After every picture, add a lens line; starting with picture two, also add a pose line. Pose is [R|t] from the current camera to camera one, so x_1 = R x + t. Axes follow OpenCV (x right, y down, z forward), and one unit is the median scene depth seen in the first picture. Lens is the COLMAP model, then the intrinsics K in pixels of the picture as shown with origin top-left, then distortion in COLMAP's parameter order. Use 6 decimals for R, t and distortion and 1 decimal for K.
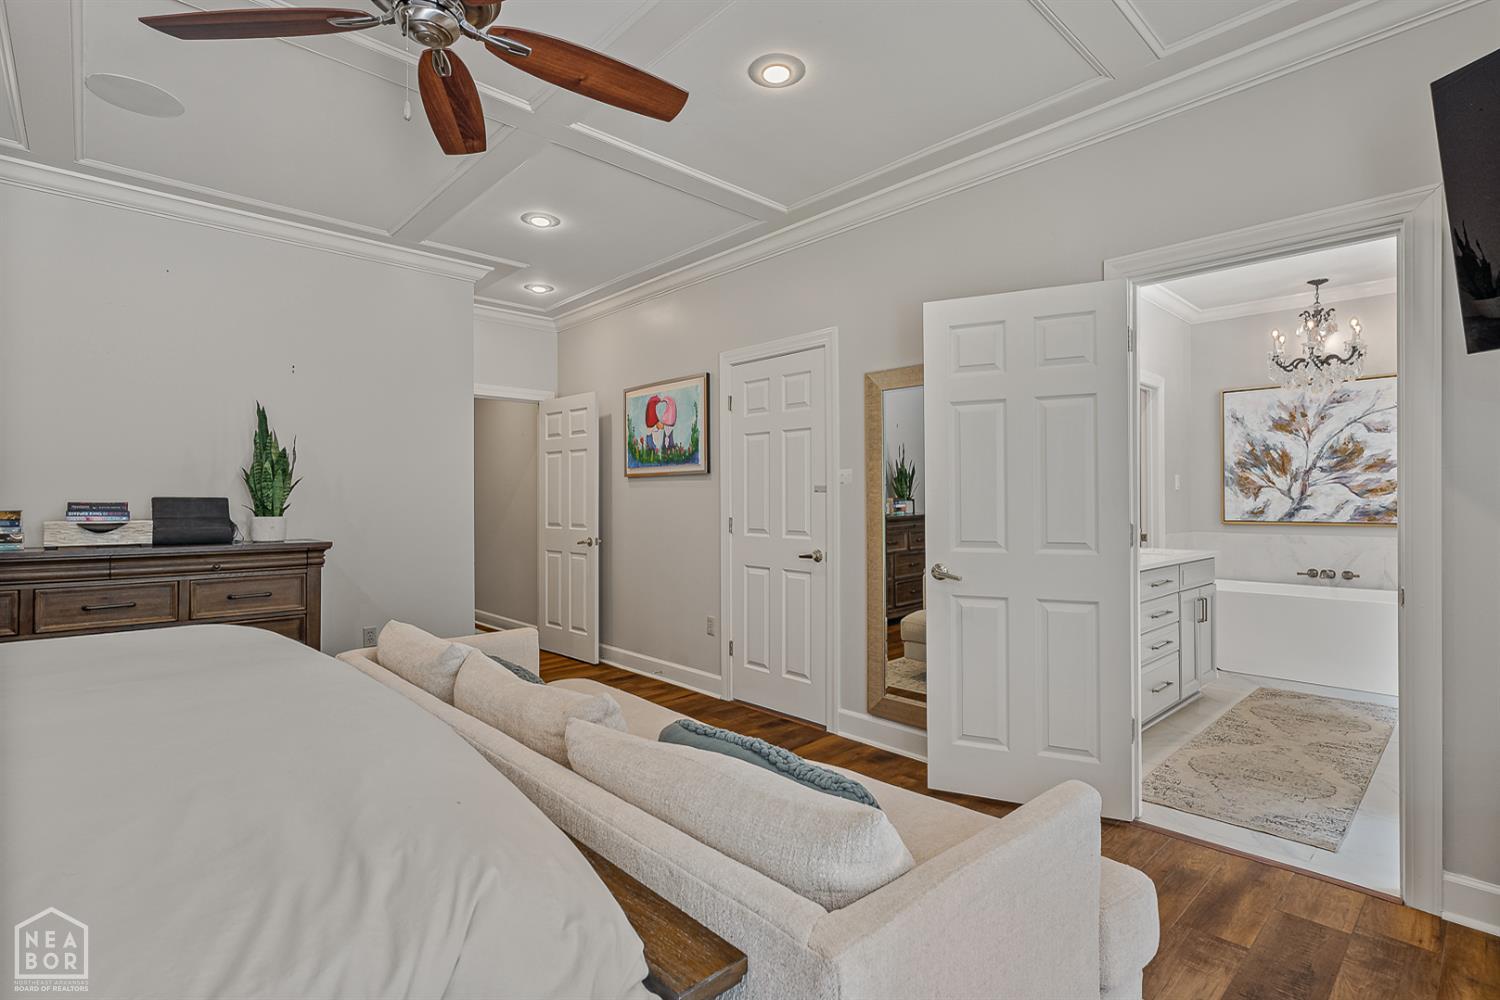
lens RADIAL K [[739.0, 0, 749.8], [0, 739.0, 497.9], [0, 0, 1]] dist [0.003093, 0.000646]
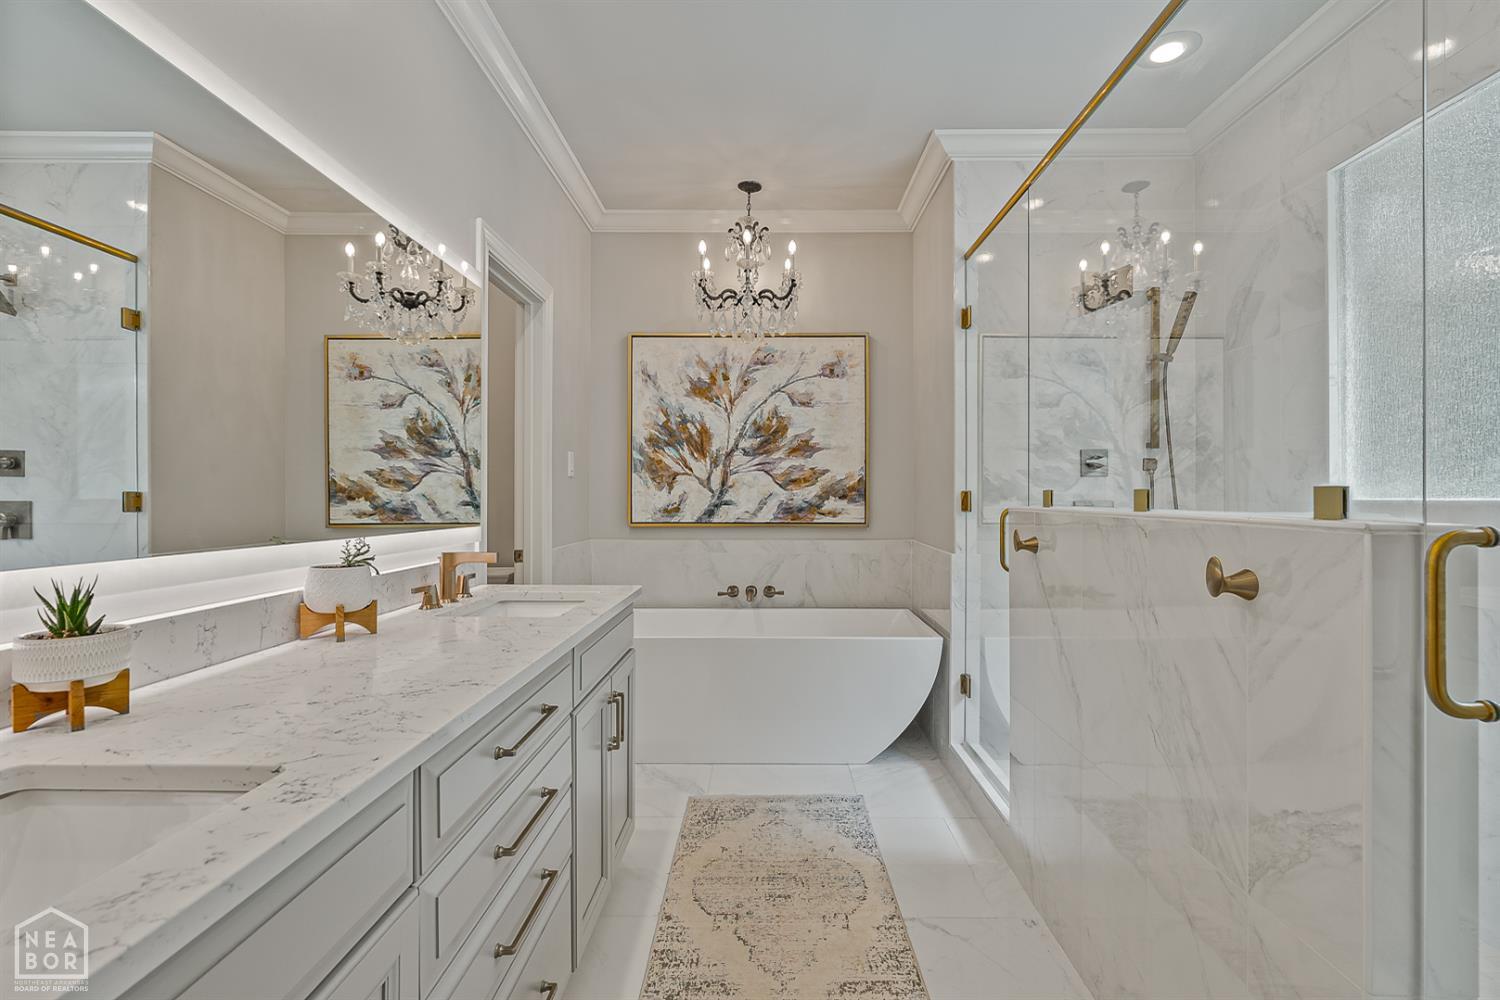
lens RADIAL K [[681.4, 0, 765.9], [0, 681.4, 489.5], [0, 0, 1]] dist [-0.009884, 0.003673]
pose [[0.692848, 0.010321, 0.721010, 0.292760], [-0.006324, 0.999946, -0.008236, 0.004907], [-0.721056, 0.001146, 0.692876, 0.508954]]
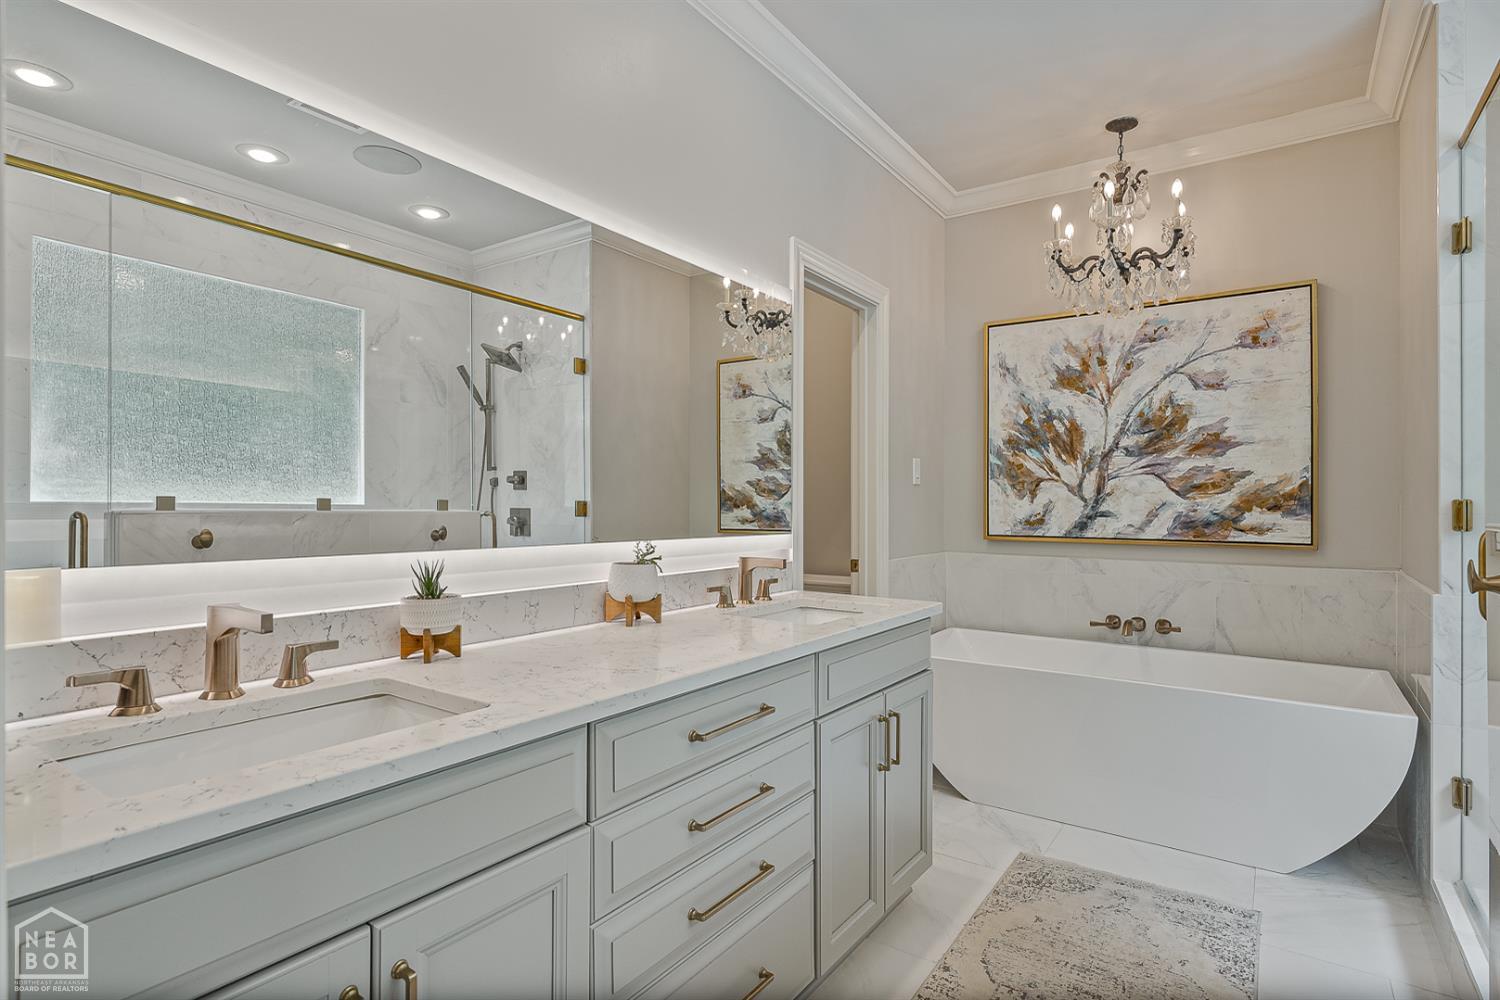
lens RADIAL K [[757.1, 0, 761.8], [0, 757.1, 496.8], [0, 0, 1]] dist [-0.006522, 0.002982]
pose [[0.979343, 0.008765, 0.202017, 0.356025], [-0.007901, 0.999956, -0.005082, 0.004051], [-0.202052, 0.003381, 0.979369, 0.455903]]
